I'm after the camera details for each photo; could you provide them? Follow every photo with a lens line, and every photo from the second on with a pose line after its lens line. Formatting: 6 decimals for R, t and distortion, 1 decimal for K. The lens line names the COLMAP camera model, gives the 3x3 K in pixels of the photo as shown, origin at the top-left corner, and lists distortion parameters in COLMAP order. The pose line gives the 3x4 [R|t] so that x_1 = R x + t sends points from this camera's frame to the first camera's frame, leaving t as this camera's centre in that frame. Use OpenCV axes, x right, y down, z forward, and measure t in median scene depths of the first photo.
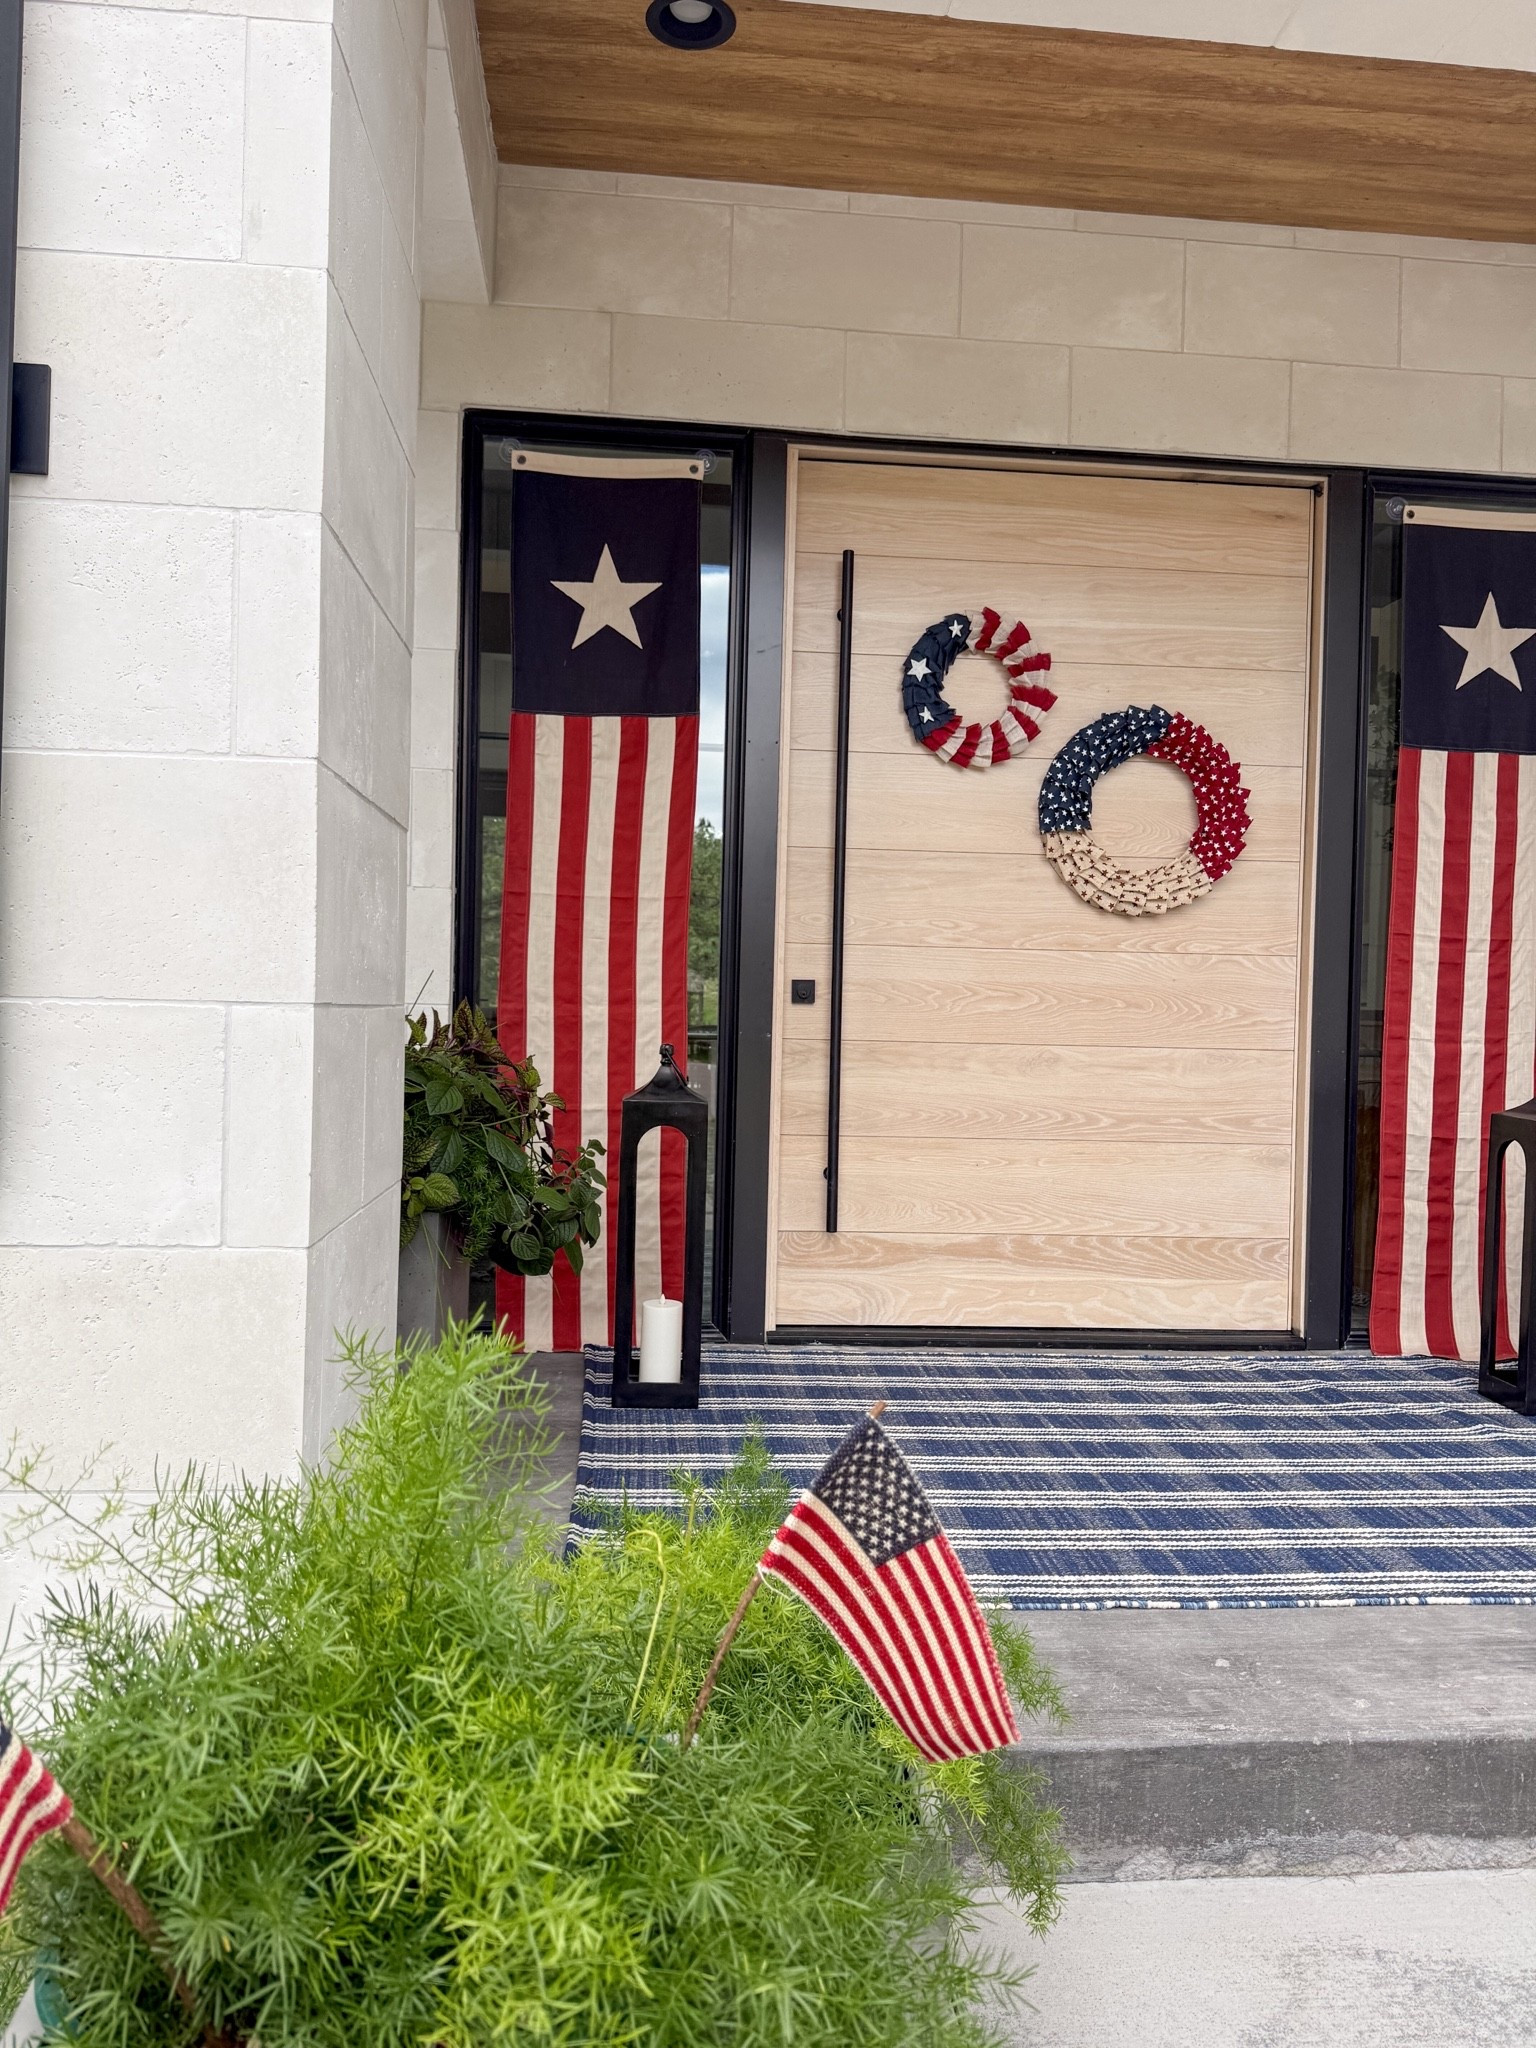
lens RADIAL K [[1444.1, 0, 747.5], [0, 1444.1, 1023.1], [0, 0, 1]] dist [0.052246, -0.083287]
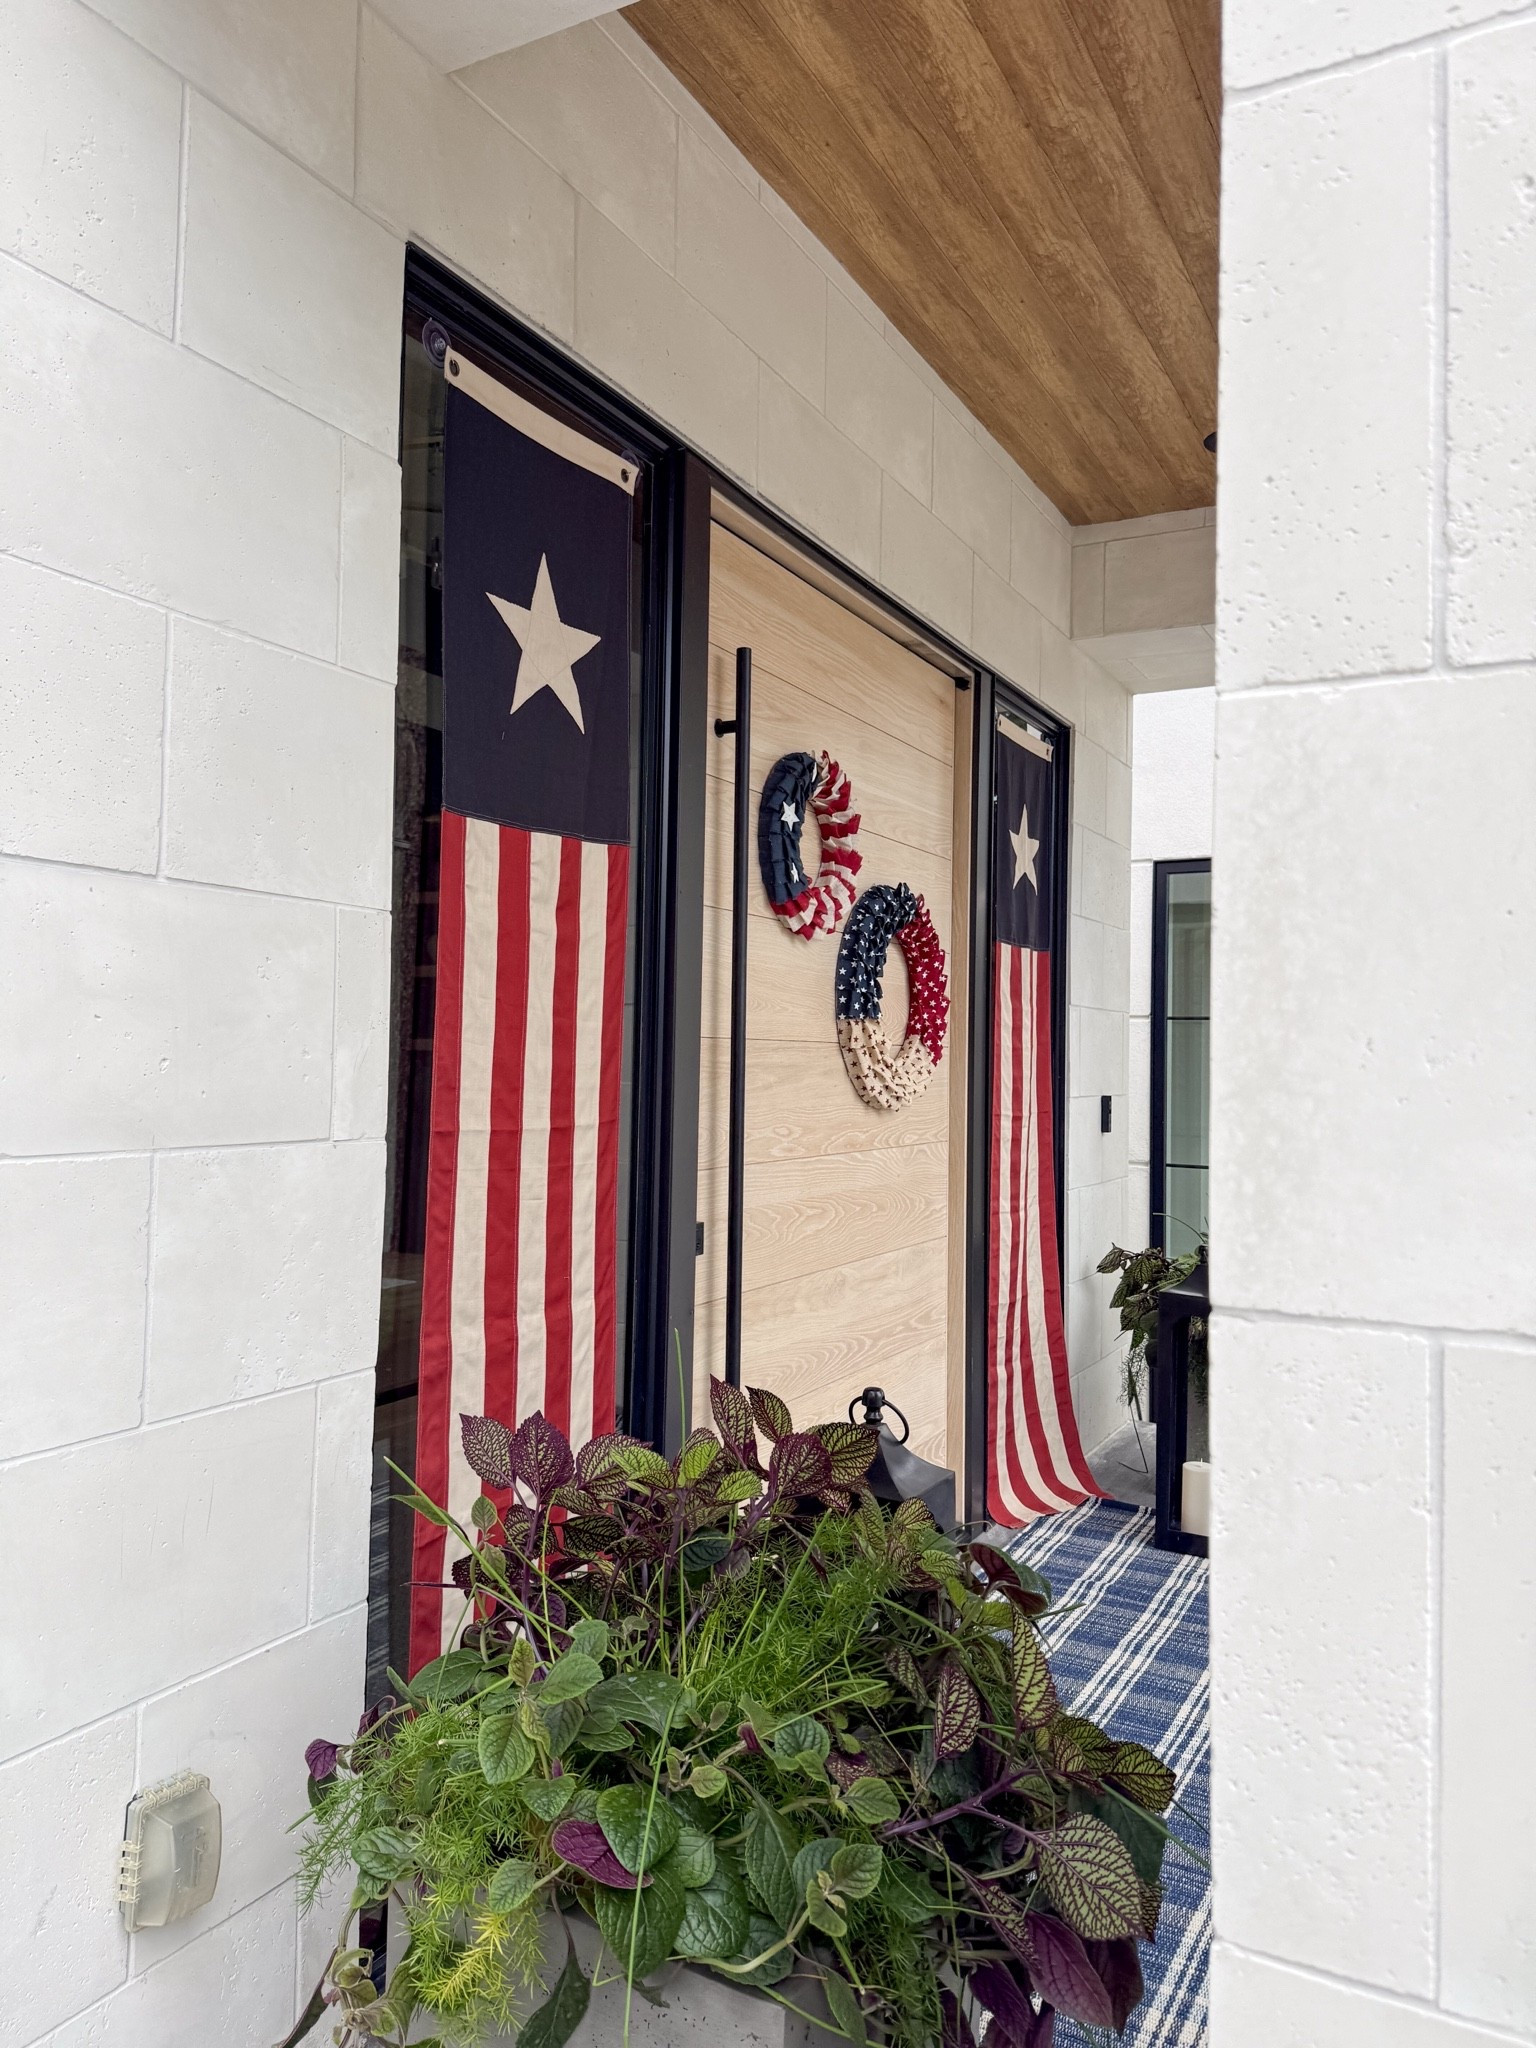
lens RADIAL K [[1444.1, 0, 759.8], [0, 1444.1, 1010.6], [0, 0, 1]] dist [0.052246, -0.083287]
pose [[0.548113, 0.006755, 0.836377, -0.552905], [0.008294, 0.999874, -0.013511, -0.128235], [-0.836363, 0.014343, 0.547988, 0.589647]]
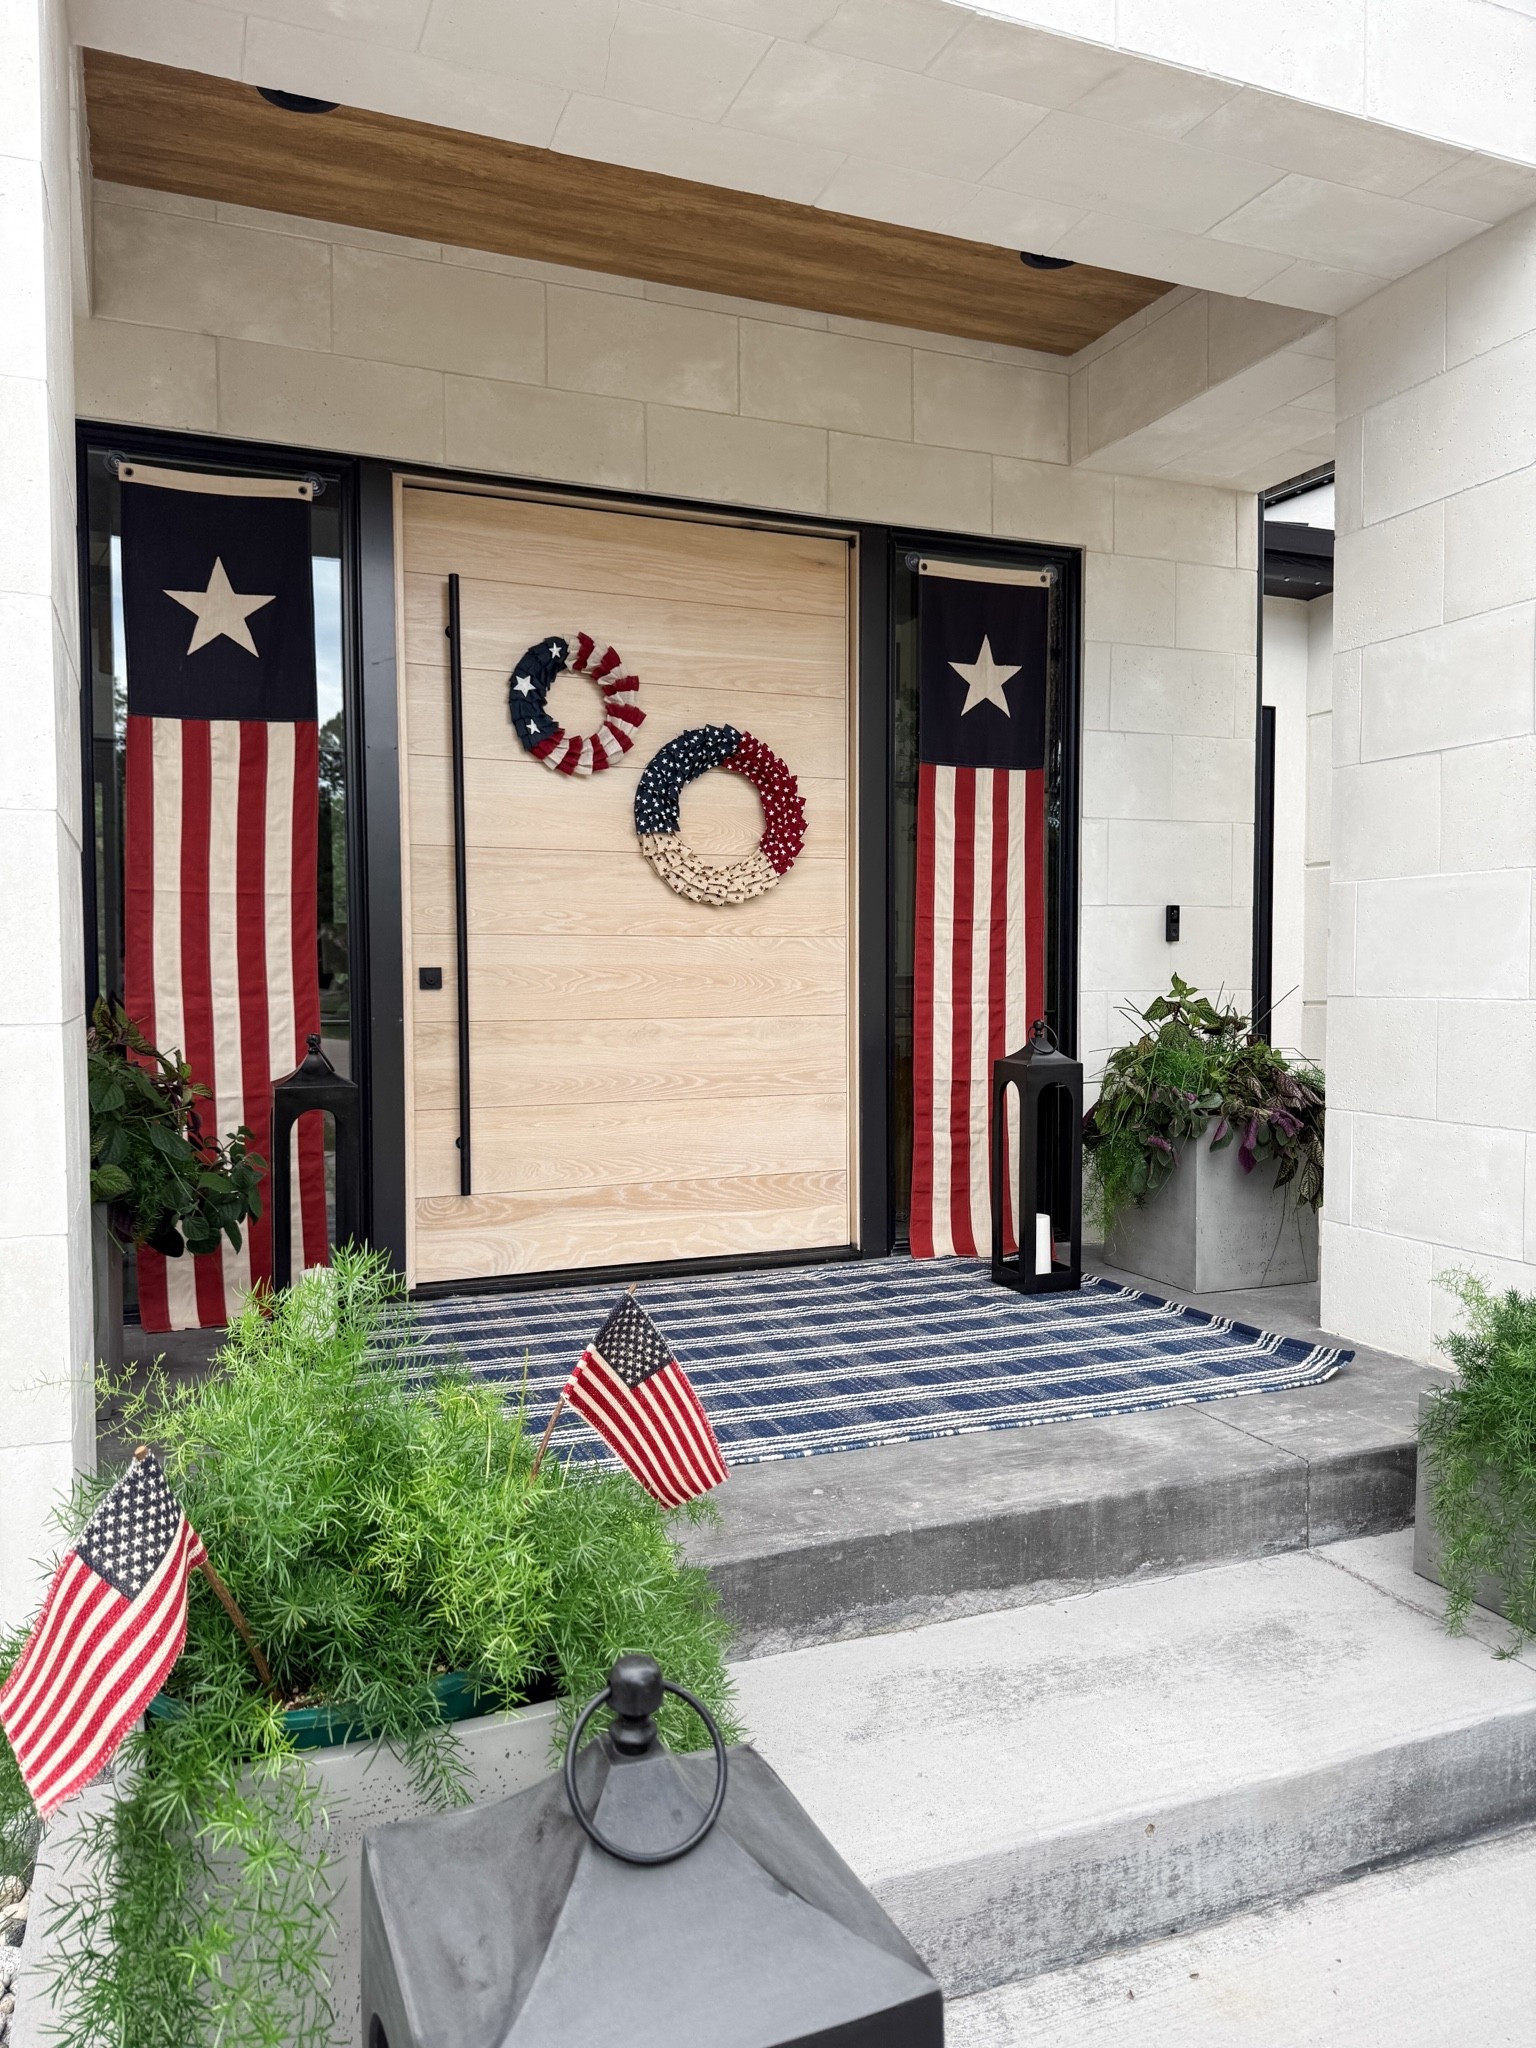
lens RADIAL K [[1444.1, 0, 758.4], [0, 1444.1, 1038.1], [0, 0, 1]] dist [0.052246, -0.083287]
pose [[0.952751, -0.044171, 0.300522, -0.057046], [0.032979, 0.998564, 0.042215, -0.015302], [-0.301956, -0.030310, 0.952840, -0.125142]]
